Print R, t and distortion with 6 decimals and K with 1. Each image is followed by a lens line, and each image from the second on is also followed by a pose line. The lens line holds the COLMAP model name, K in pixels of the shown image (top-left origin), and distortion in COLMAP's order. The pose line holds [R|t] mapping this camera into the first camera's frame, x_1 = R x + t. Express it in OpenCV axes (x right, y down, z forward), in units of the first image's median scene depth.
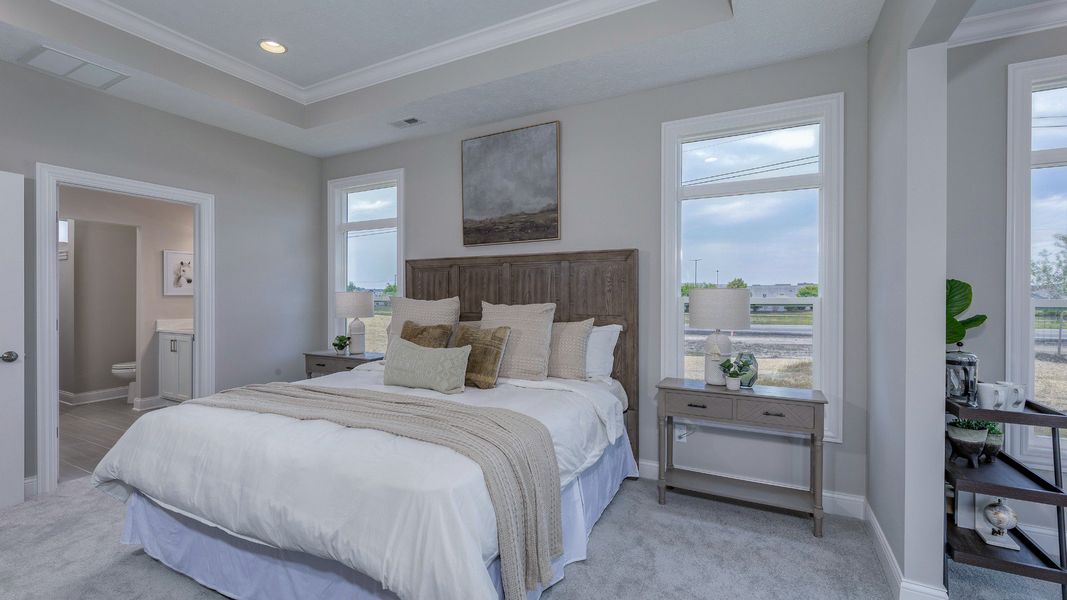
lens RADIAL K [[504.2, 0, 533.5], [0, 504.2, 300.0], [0, 0, 1]] dist [0.001594, 0.000031]
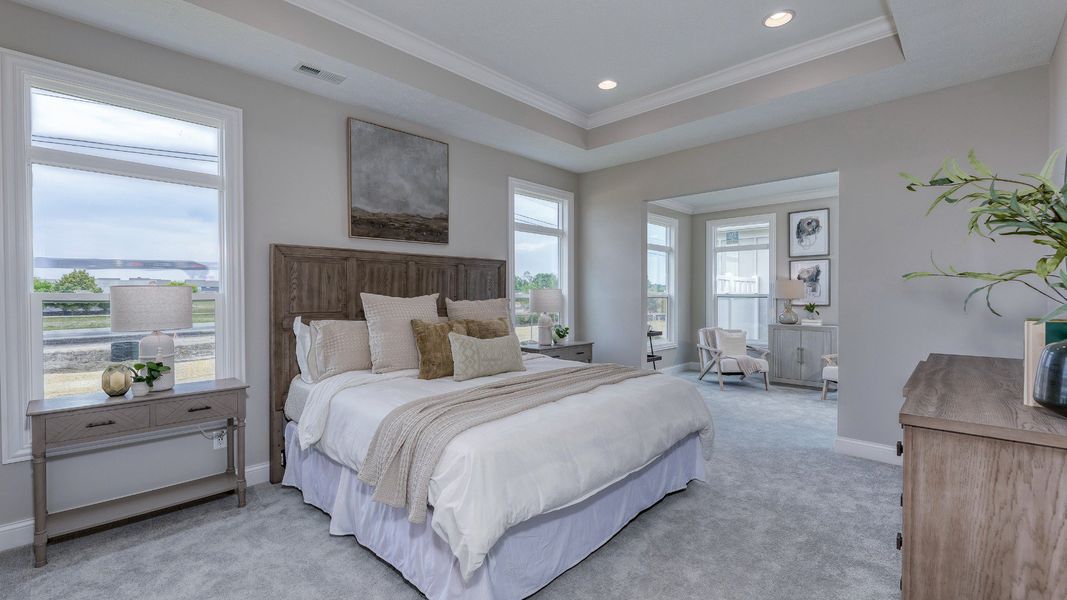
lens RADIAL K [[447.5, 0, 533.5], [0, 447.5, 300.0], [0, 0, 1]] dist [0.001592, 0.000206]
pose [[0.248028, -0.016701, 0.968609, -0.855531], [0.003283, 0.999860, 0.016399, -0.007512], [-0.968747, -0.000888, 0.248048, 0.509988]]
